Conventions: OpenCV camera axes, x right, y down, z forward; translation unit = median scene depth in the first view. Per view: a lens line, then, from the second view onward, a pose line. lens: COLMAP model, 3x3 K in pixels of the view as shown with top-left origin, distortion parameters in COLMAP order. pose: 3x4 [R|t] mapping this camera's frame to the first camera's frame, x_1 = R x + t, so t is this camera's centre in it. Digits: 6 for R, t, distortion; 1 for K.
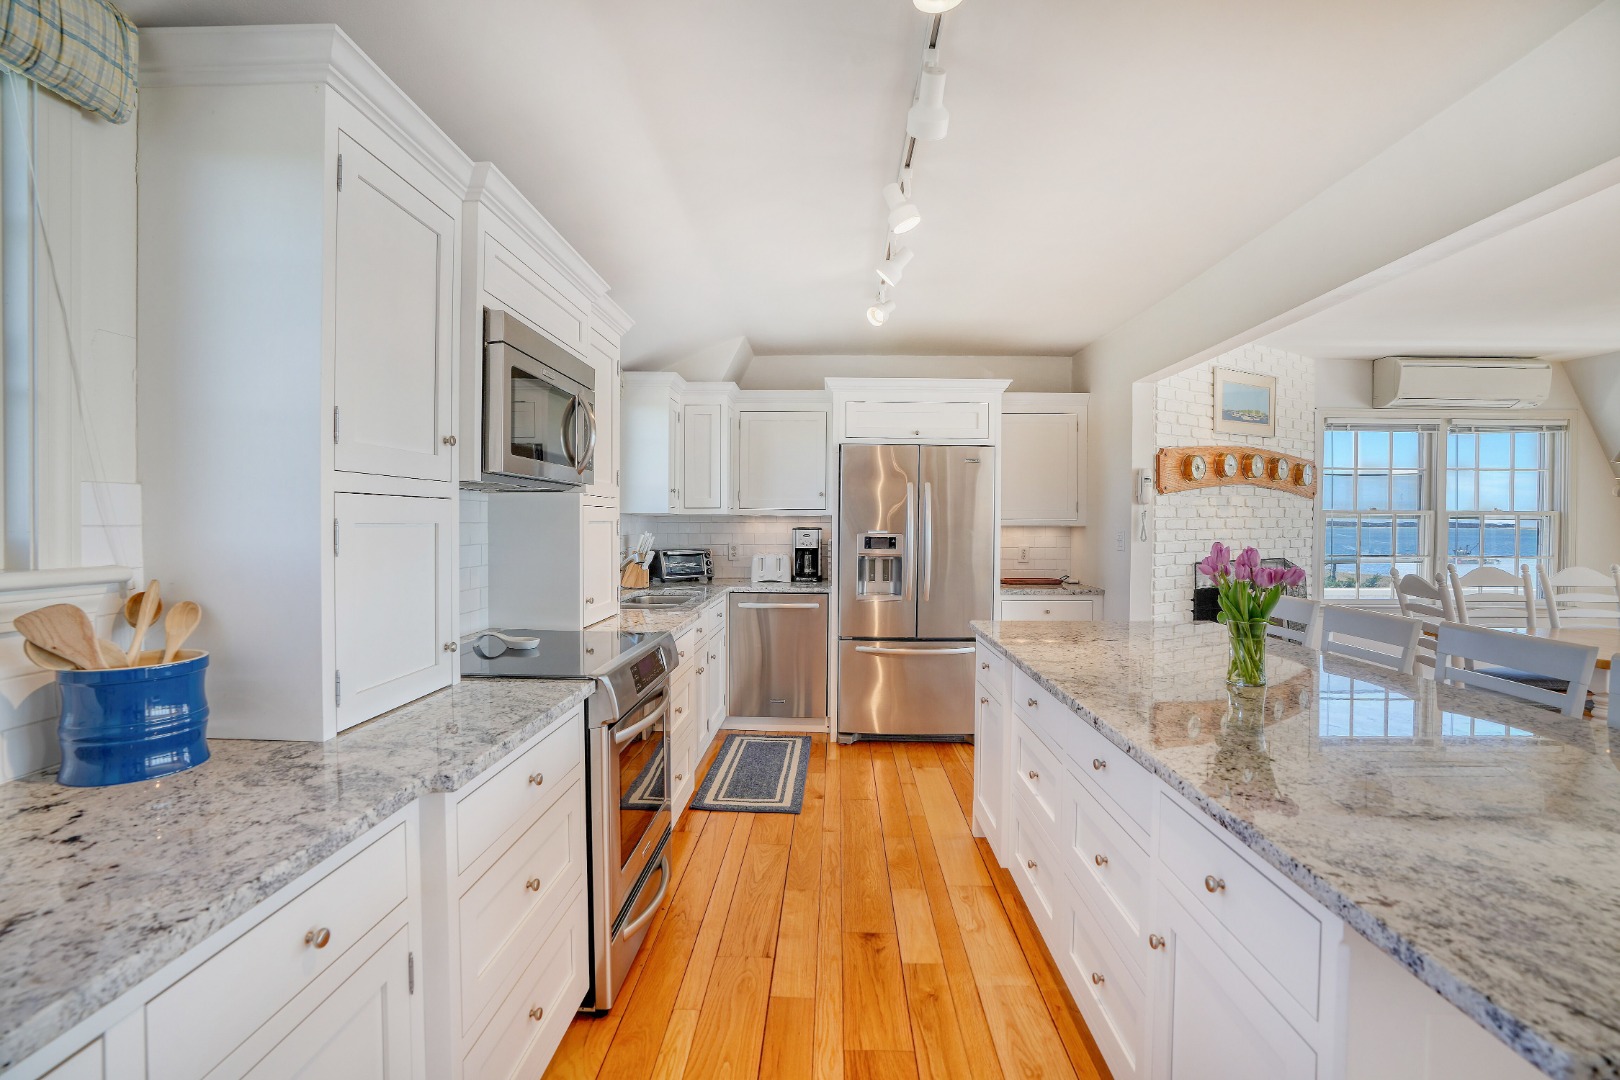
lens RADIAL K [[730.7, 0, 810.0], [0, 730.7, 540.0], [0, 0, 1]] dist [-0.000310, 0.000000]
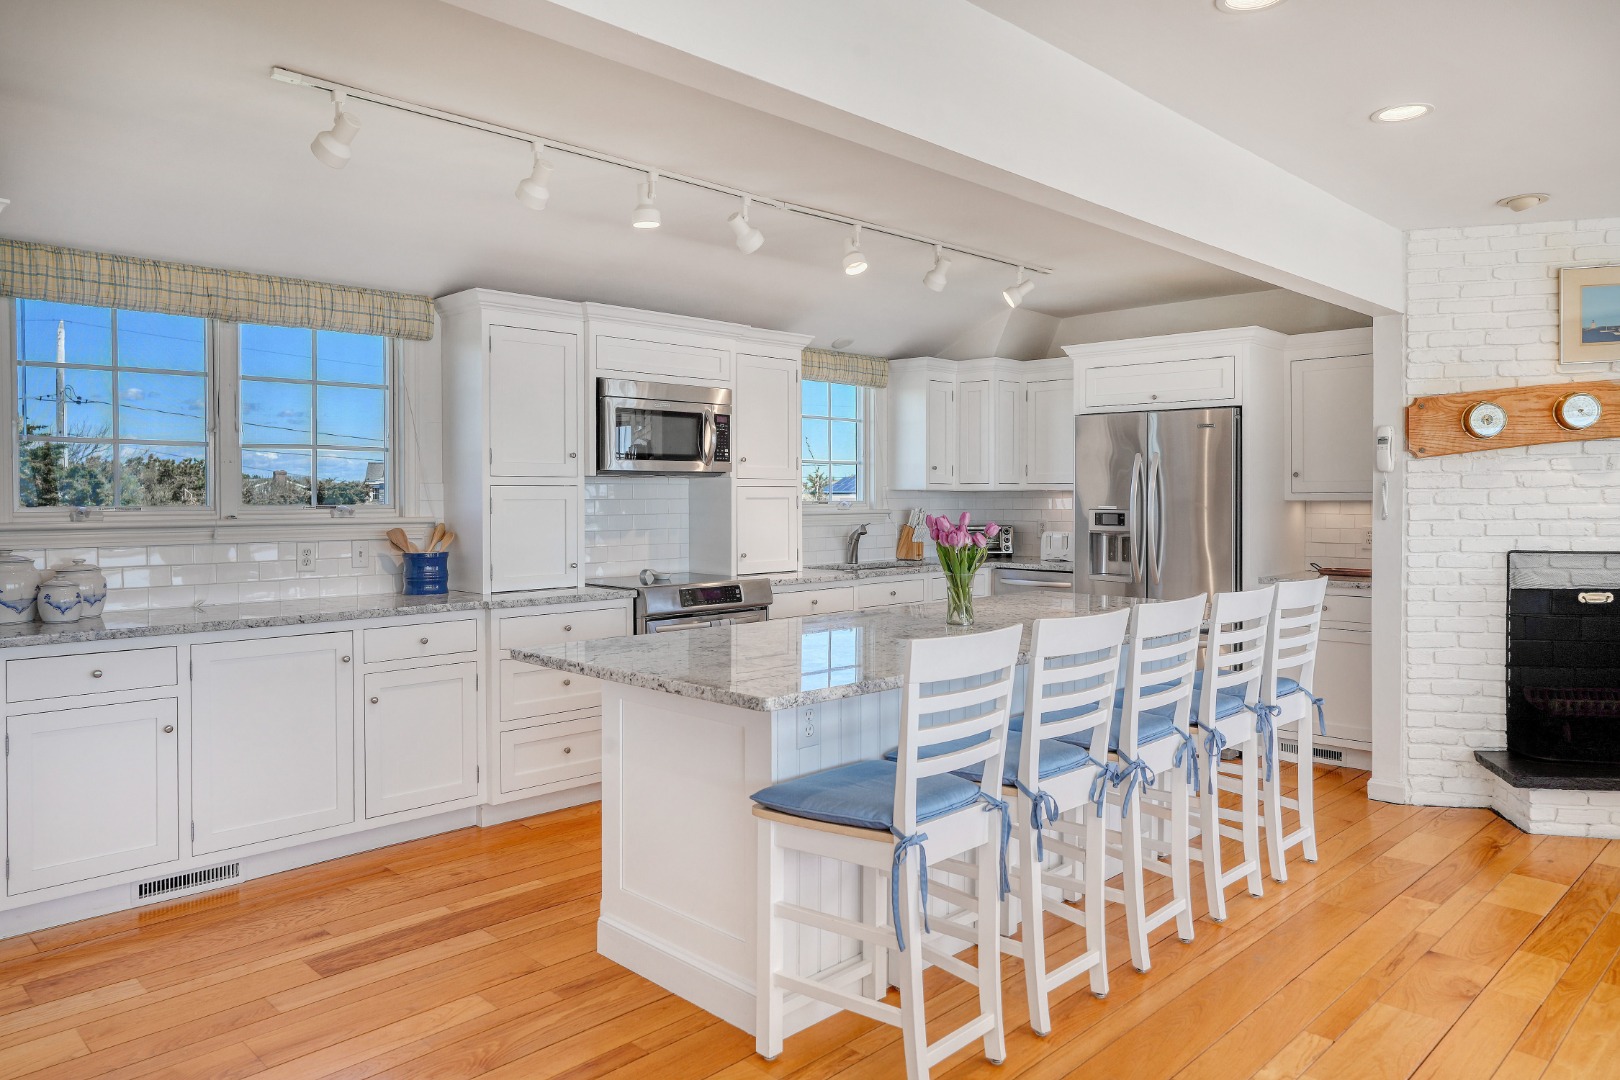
lens RADIAL K [[1045.0, 0, 806.6], [0, 1045.0, 505.0], [0, 0, 1]] dist [-0.001999, -0.000451]
pose [[0.715278, -0.001052, -0.698840, 0.752973], [-0.011954, 0.999834, -0.013740, 0.009127], [0.698738, 0.018182, 0.715146, -0.206002]]
